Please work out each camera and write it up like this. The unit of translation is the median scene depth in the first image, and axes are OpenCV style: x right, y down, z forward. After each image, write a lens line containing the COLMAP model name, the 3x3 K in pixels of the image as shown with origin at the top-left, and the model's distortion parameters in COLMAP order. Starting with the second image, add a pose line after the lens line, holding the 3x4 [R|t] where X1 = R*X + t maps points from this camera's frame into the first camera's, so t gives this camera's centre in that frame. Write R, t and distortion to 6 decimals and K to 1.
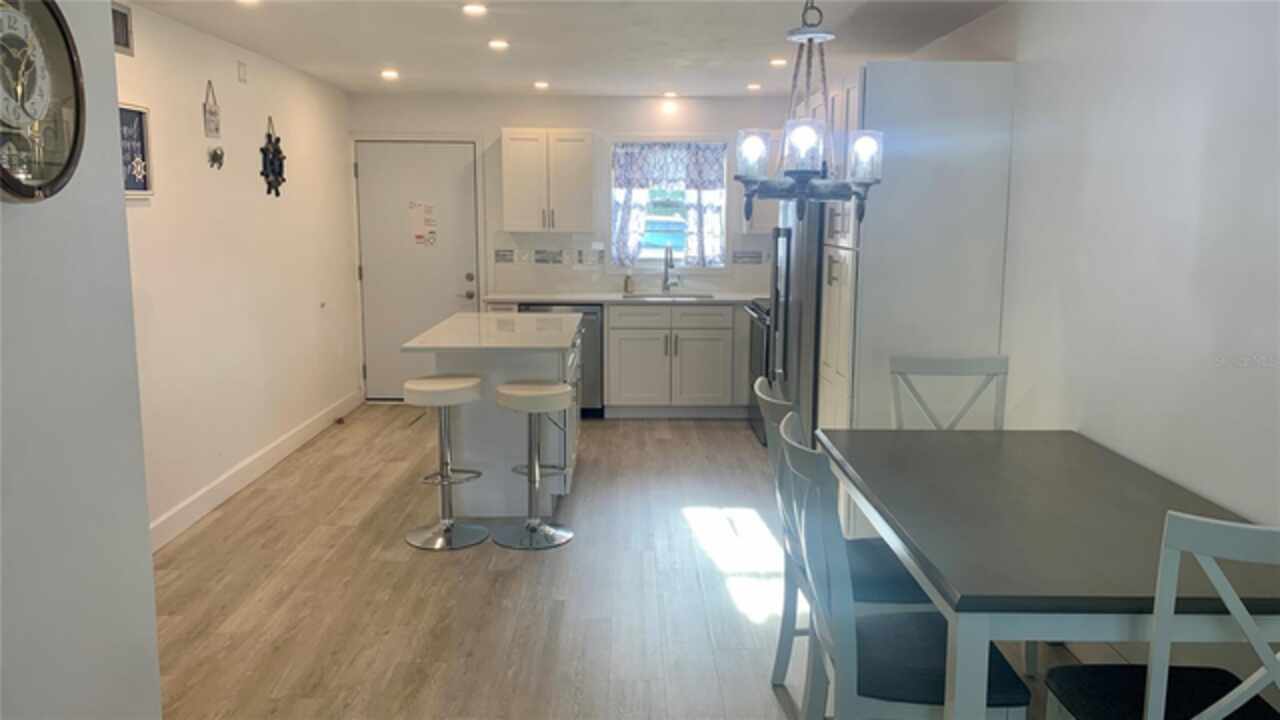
lens RADIAL K [[1035.5, 0, 640.0], [0, 1035.5, 360.0], [0, 0, 1]] dist [0.247153, -0.000134]
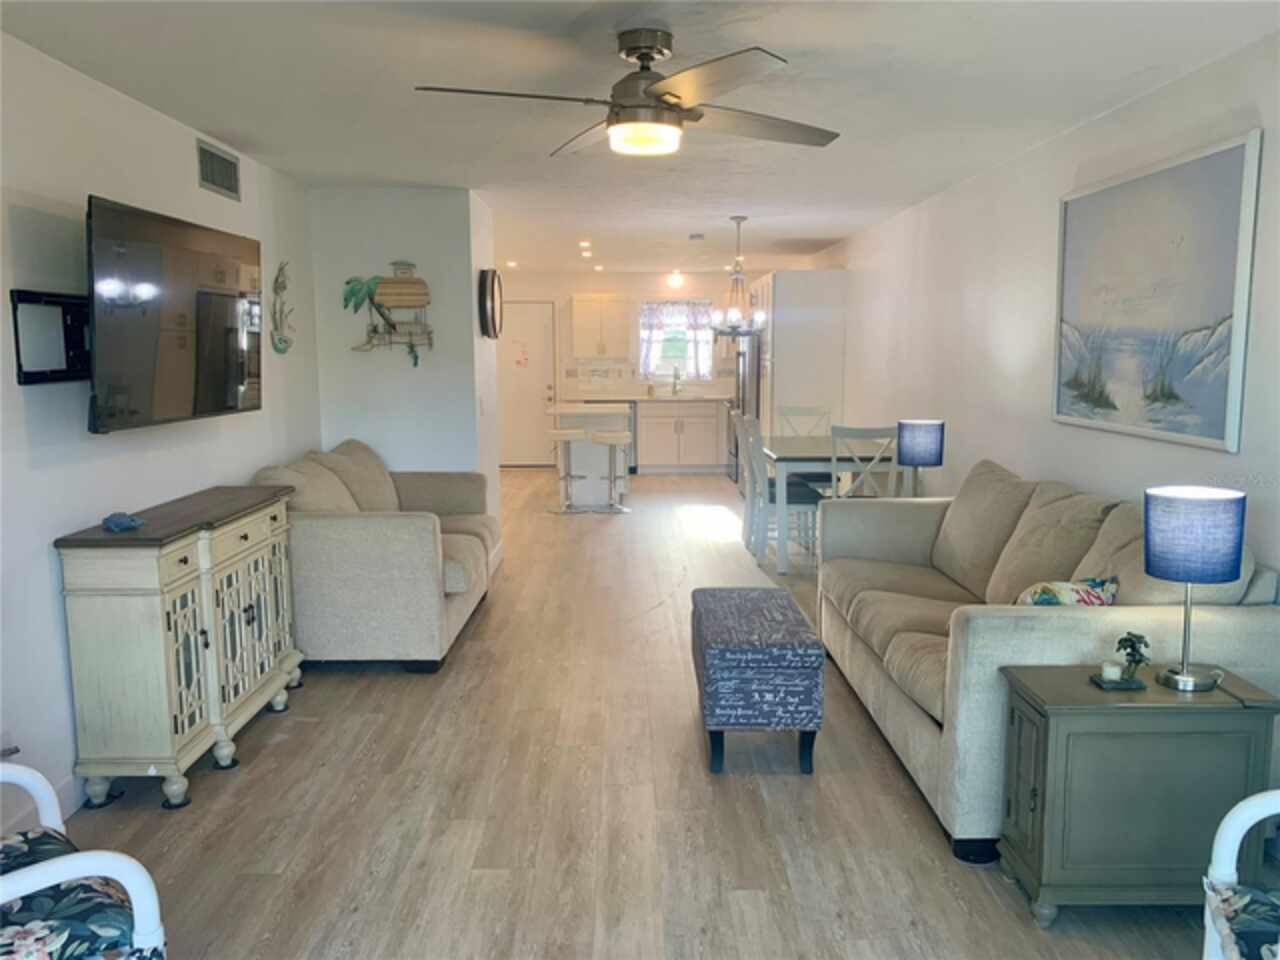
lens RADIAL K [[1023.6, 0, 634.6], [0, 1023.6, 482.5], [0, 0, 1]] dist [0.202508, -0.004349]
pose [[0.999968, -0.007388, -0.002911, -0.032150], [0.007353, 0.999903, -0.011791, 0.084702], [0.002998, 0.011770, 0.999926, -0.554387]]
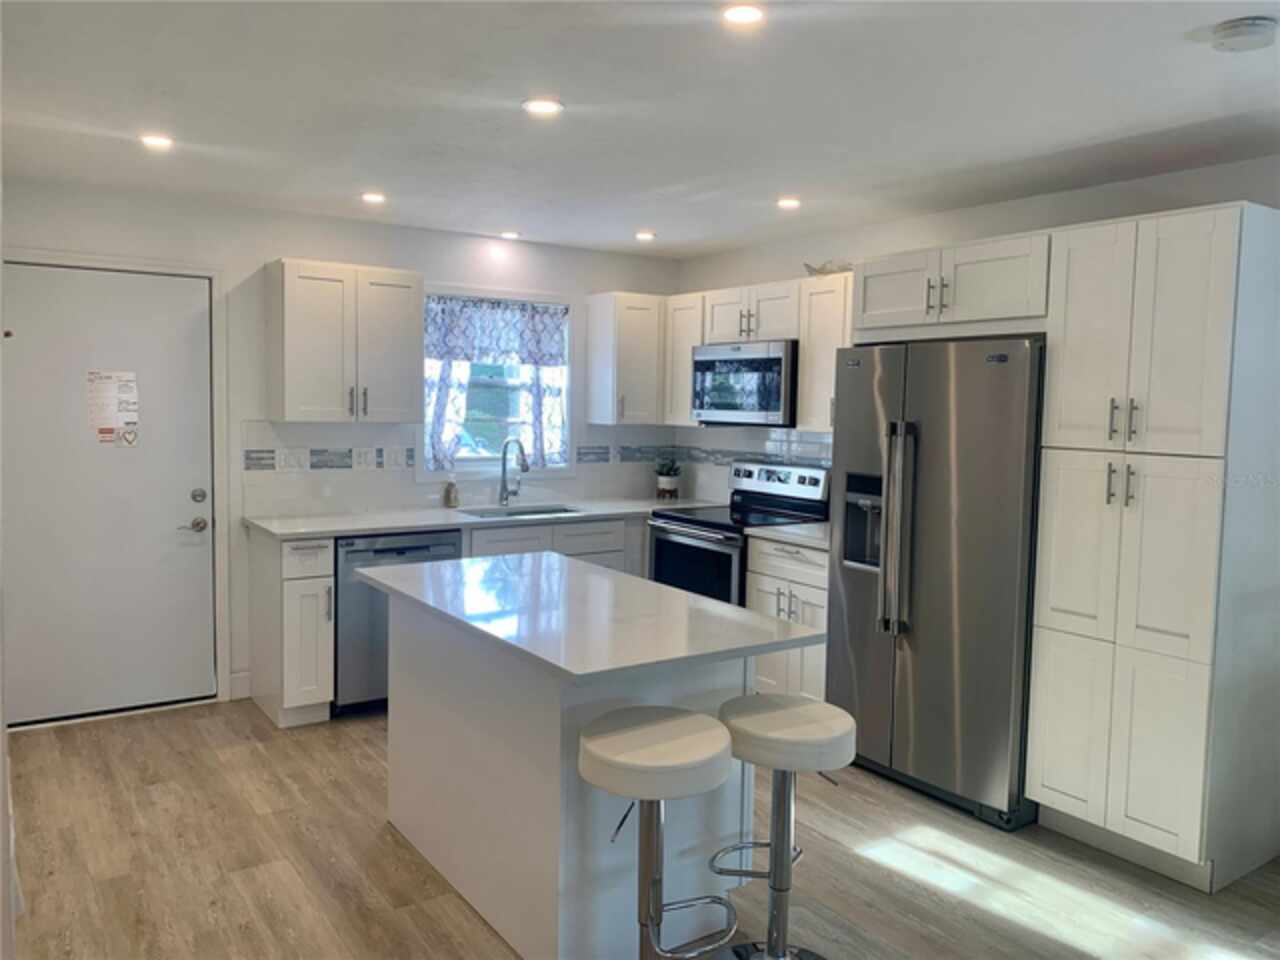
lens RADIAL K [[1023.6, 0, 634.6], [0, 1023.6, 482.5], [0, 0, 1]] dist [0.202508, -0.004349]
pose [[0.828151, -0.035718, 0.559366, -0.300456], [0.064034, 0.997463, -0.031112, -0.052652], [-0.556835, 0.061584, 0.828337, 0.358805]]
